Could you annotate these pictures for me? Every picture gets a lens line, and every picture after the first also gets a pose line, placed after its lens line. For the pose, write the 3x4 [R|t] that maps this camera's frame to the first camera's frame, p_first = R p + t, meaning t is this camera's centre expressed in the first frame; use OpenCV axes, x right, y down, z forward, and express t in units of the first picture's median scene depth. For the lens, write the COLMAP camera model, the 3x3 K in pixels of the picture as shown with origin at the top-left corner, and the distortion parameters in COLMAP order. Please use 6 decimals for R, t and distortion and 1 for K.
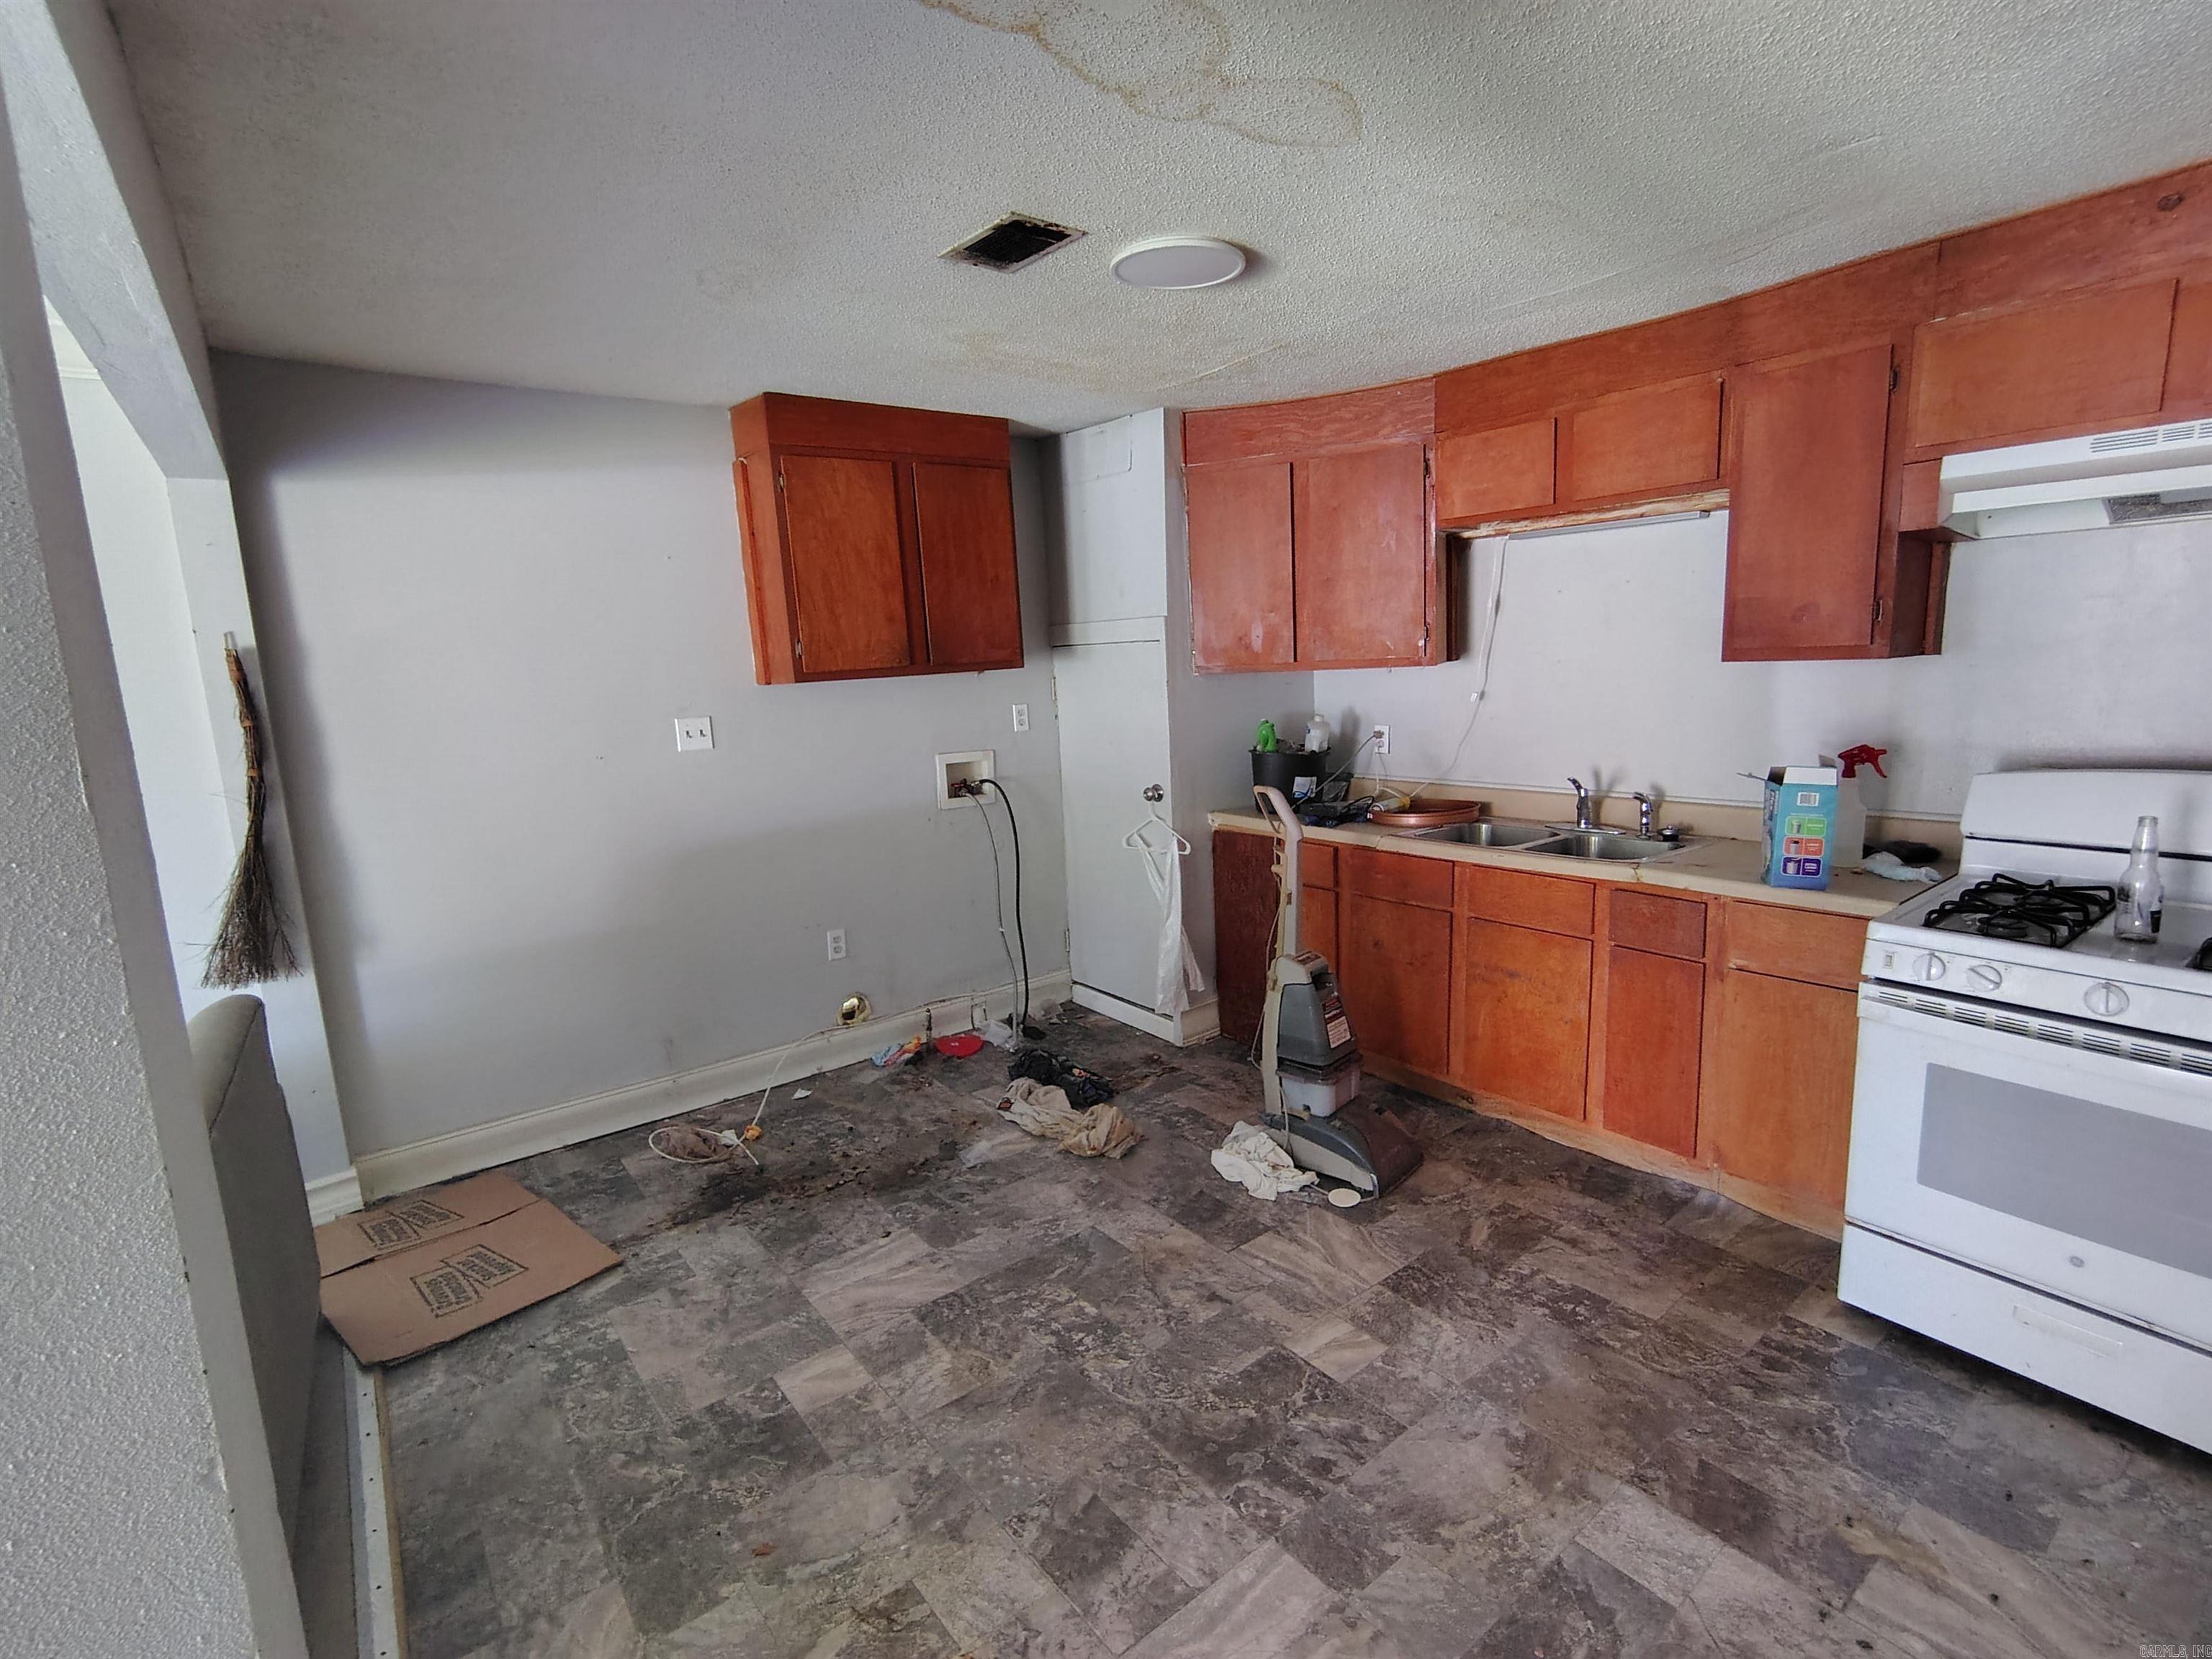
lens RADIAL K [[1039.3, 0, 1103.0], [0, 1039.3, 827.6], [0, 0, 1]] dist [-0.017936, 0.008881]
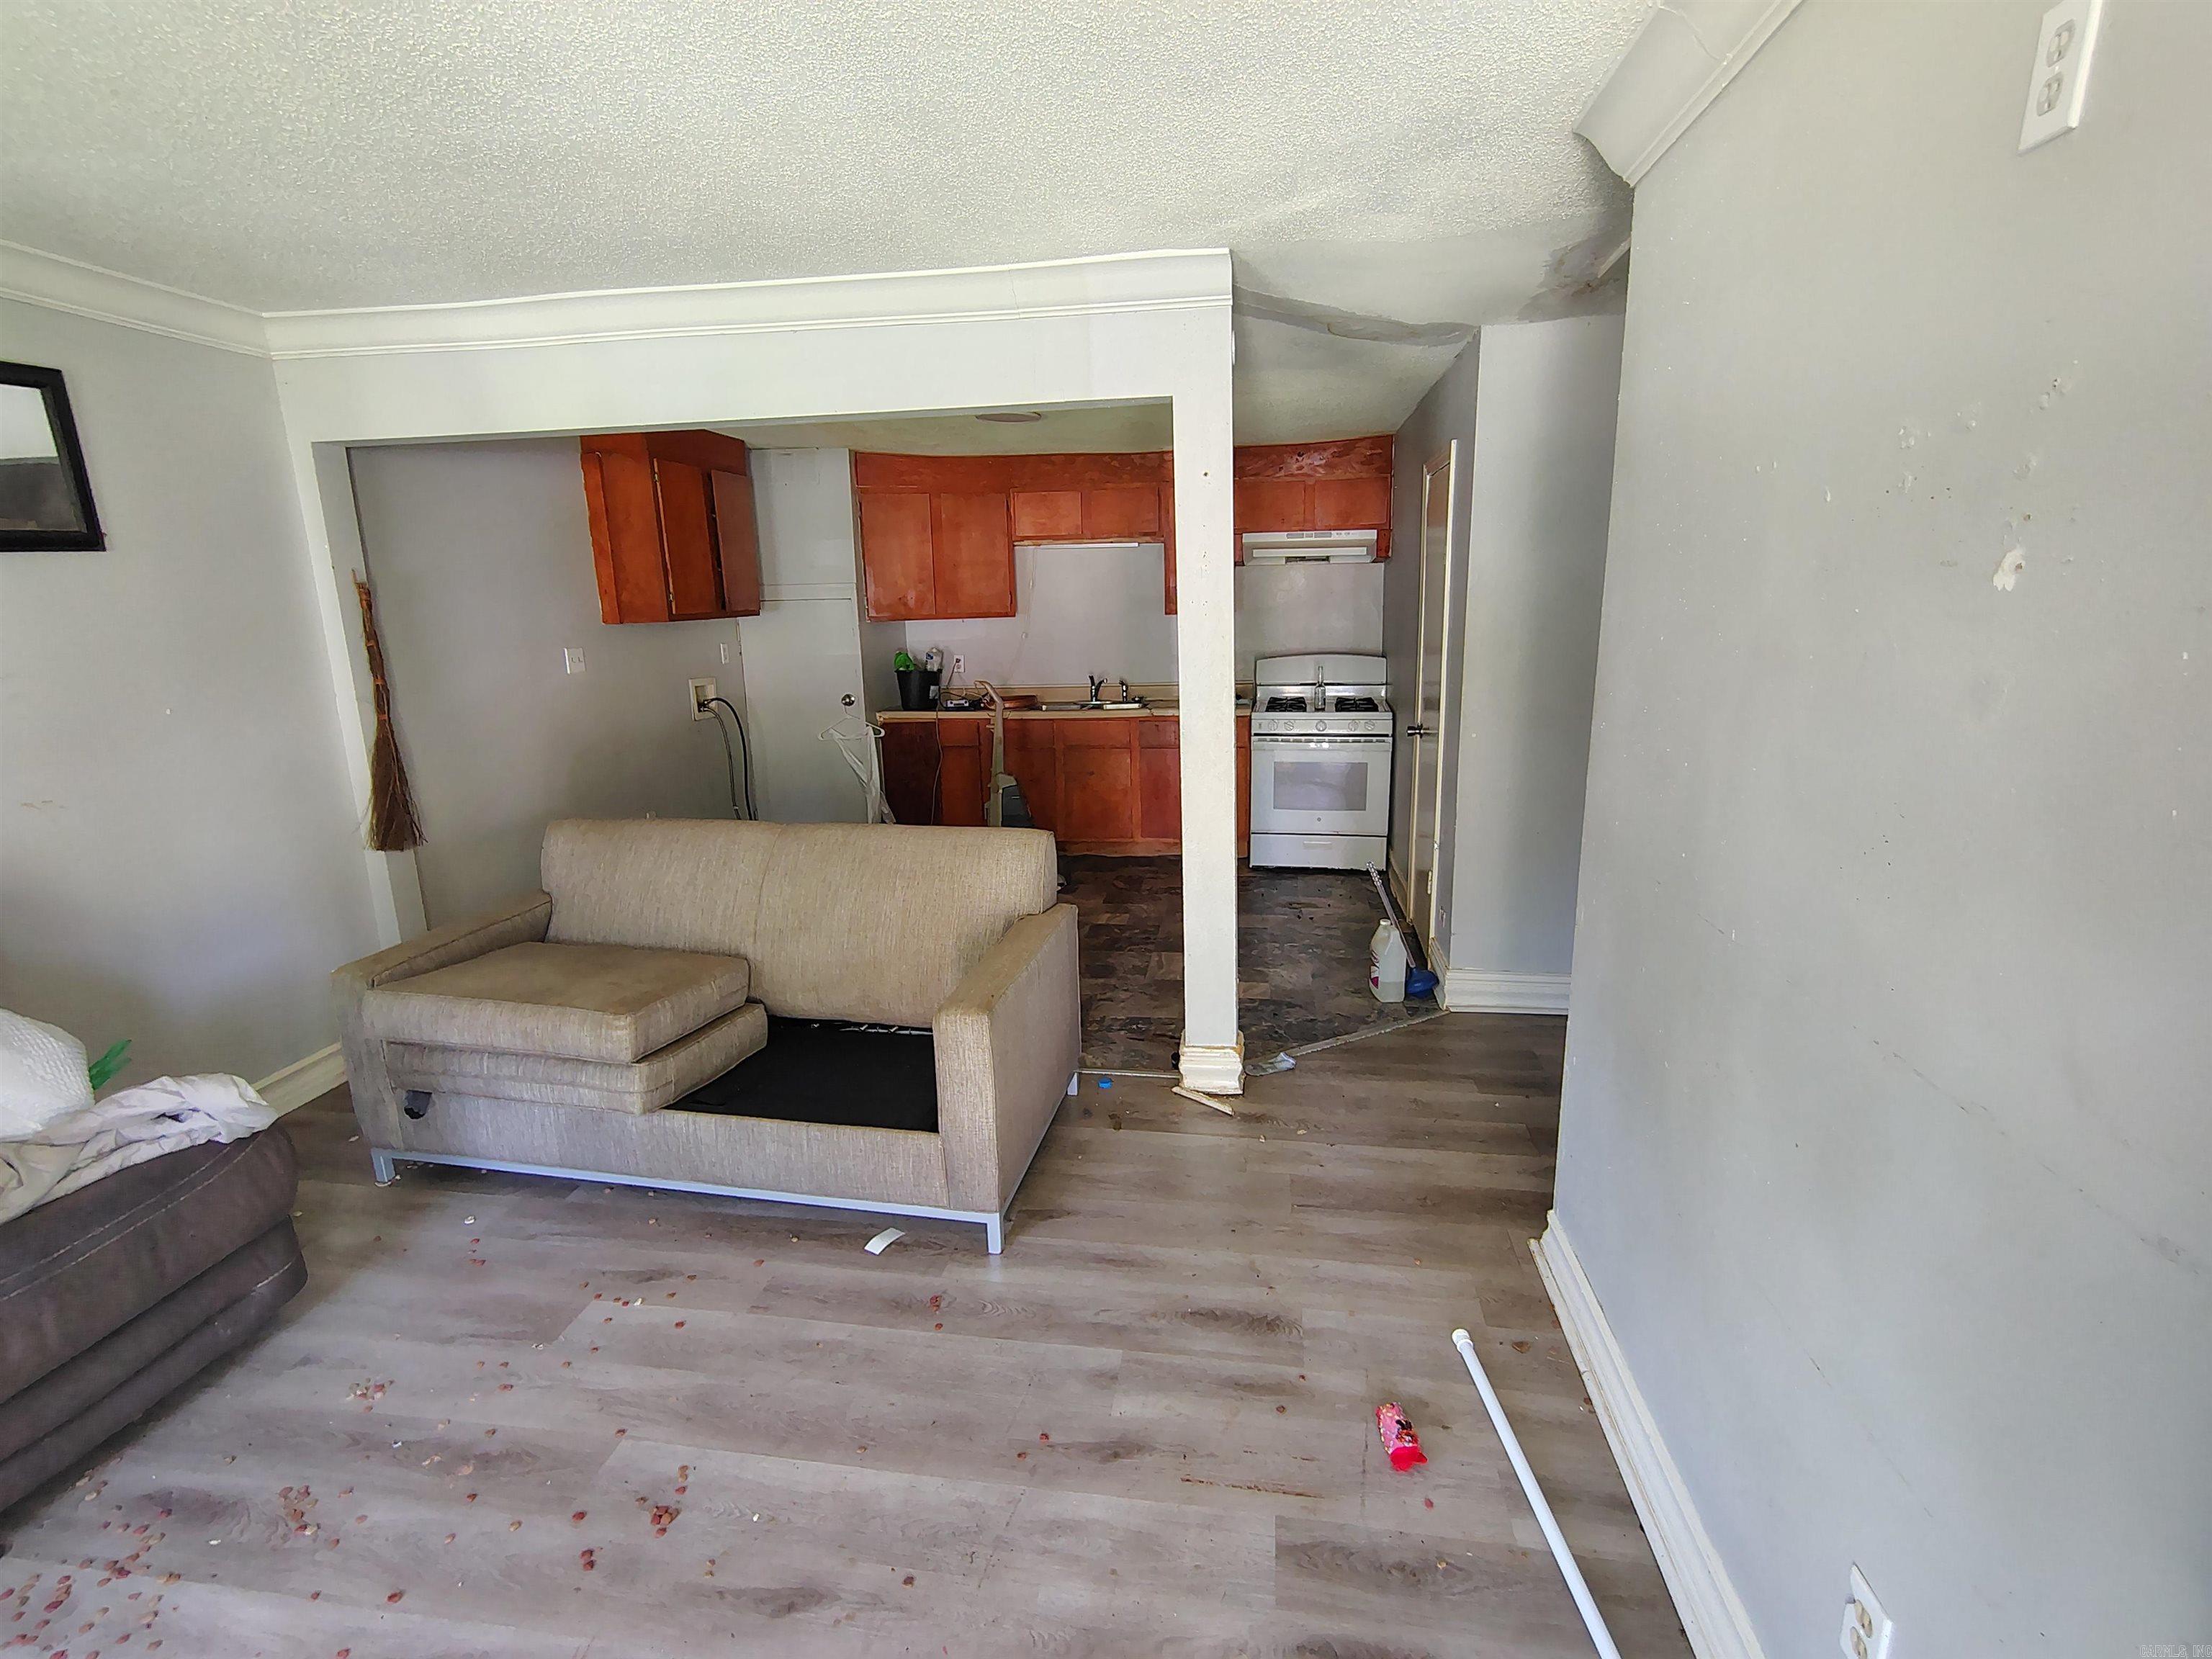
lens RADIAL K [[1035.4, 0, 1107.5], [0, 1035.4, 827.5], [0, 0, 1]] dist [-0.014664, 0.006038]
pose [[0.719006, -0.121291, 0.684338, -1.146304], [0.104180, 0.992338, 0.066422, 0.141400], [-0.687151, 0.023536, 0.726133, -0.552804]]
